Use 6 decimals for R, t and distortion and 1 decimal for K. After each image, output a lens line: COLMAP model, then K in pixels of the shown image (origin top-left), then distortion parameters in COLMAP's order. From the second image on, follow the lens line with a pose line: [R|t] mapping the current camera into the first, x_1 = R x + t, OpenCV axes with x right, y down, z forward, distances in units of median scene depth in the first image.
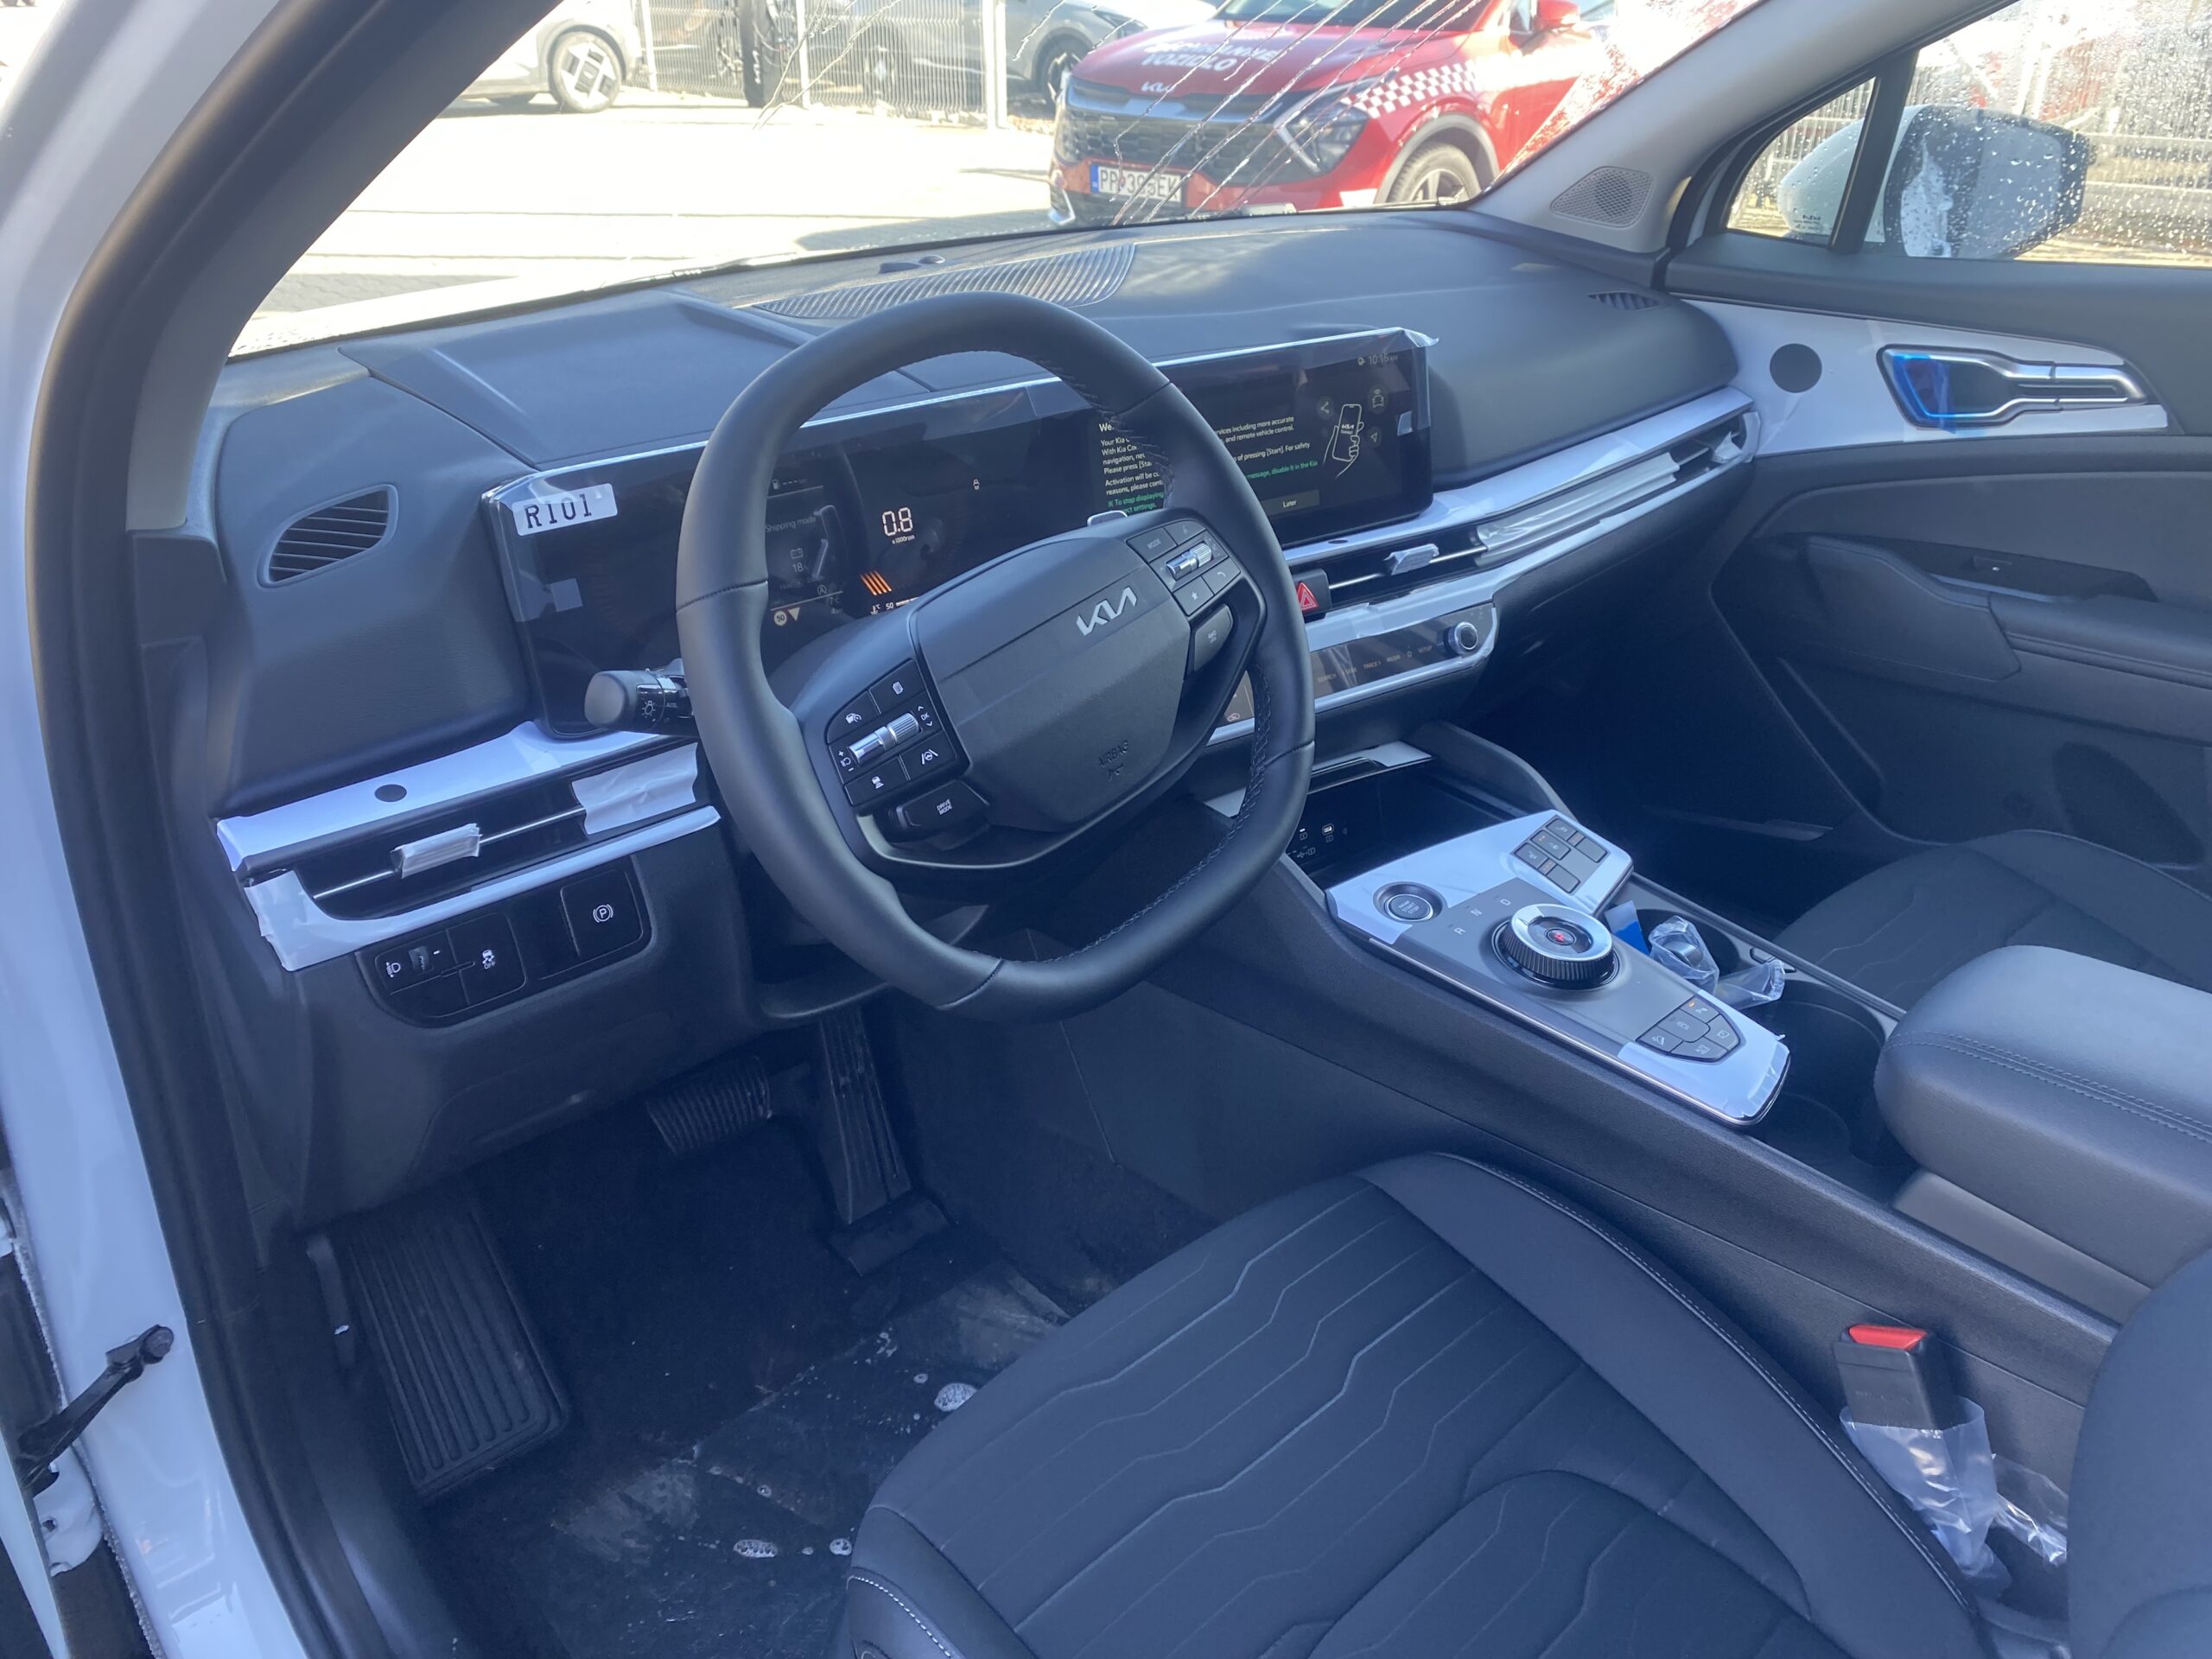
lens RADIAL K [[1715.6, 0, 1103.7], [0, 1715.6, 829.6], [0, 0, 1]] dist [0.035280, -0.010020]
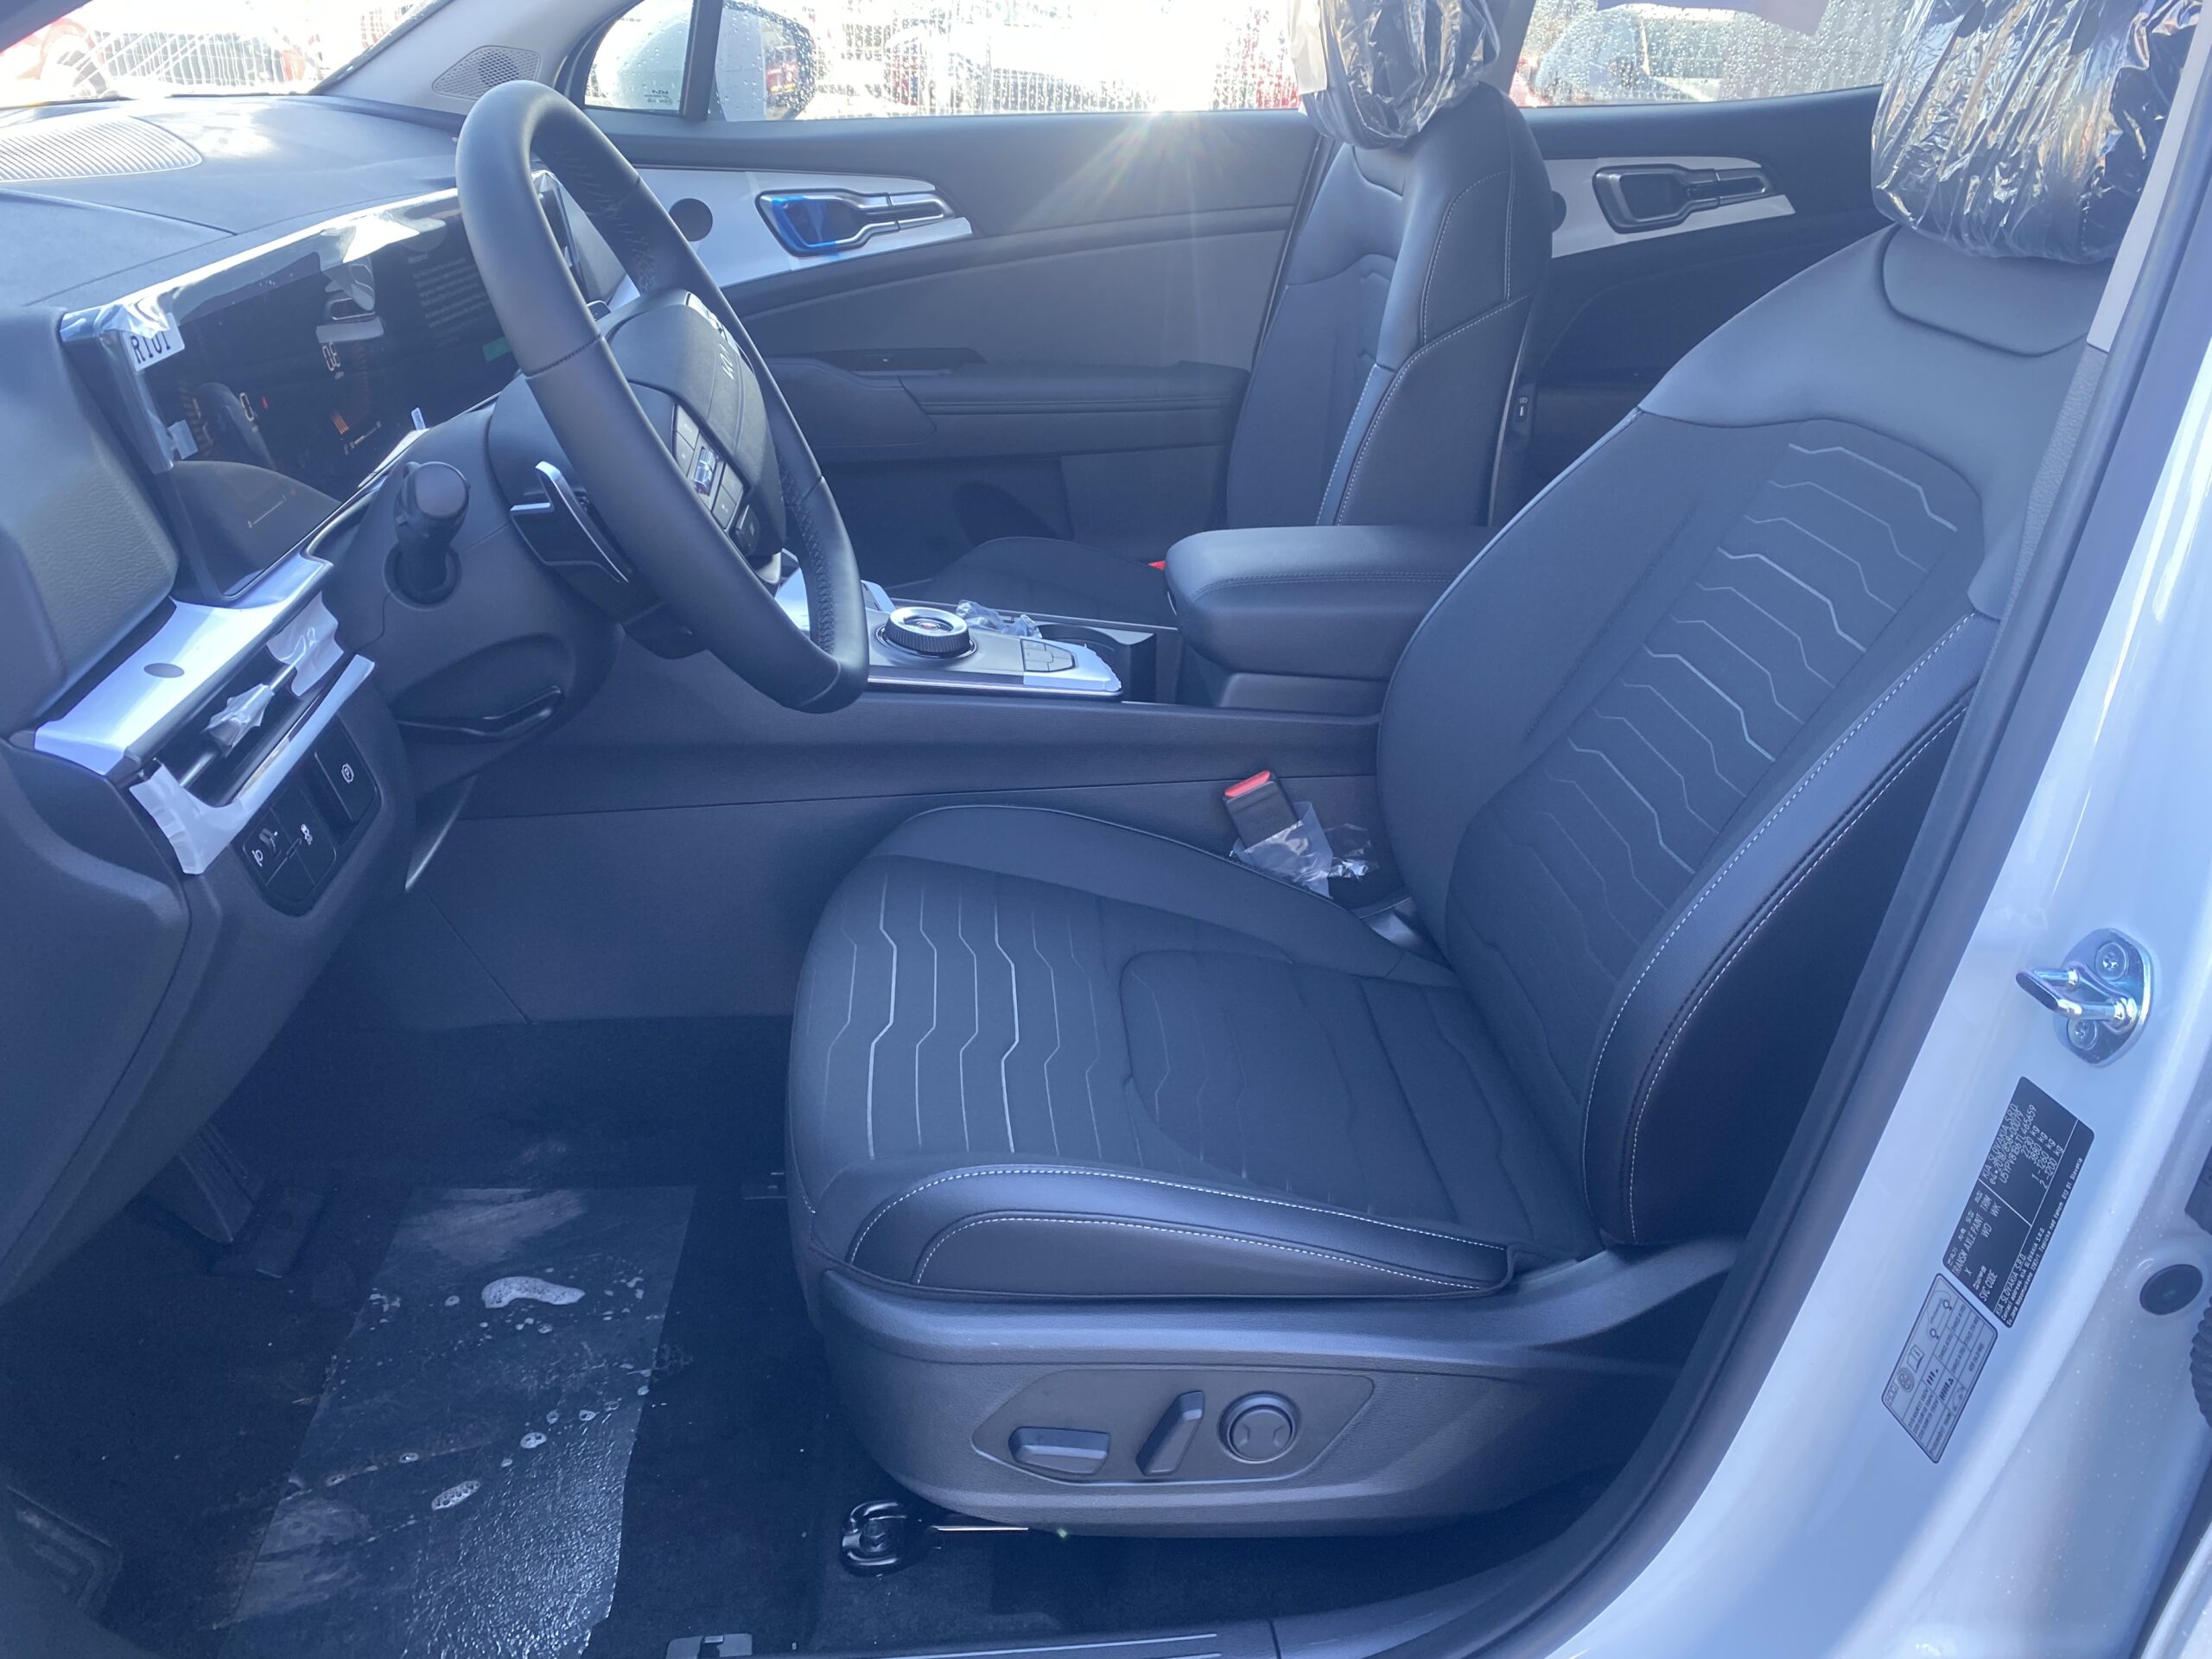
lens RADIAL K [[1715.6, 0, 1097.1], [0, 1715.6, 828.1], [0, 0, 1]] dist [0.035280, -0.010020]
pose [[0.614956, -0.320616, 0.720440, -0.472401], [0.316602, 0.937130, 0.146803, 0.044161], [-0.722214, 0.137815, 0.677801, 0.057560]]
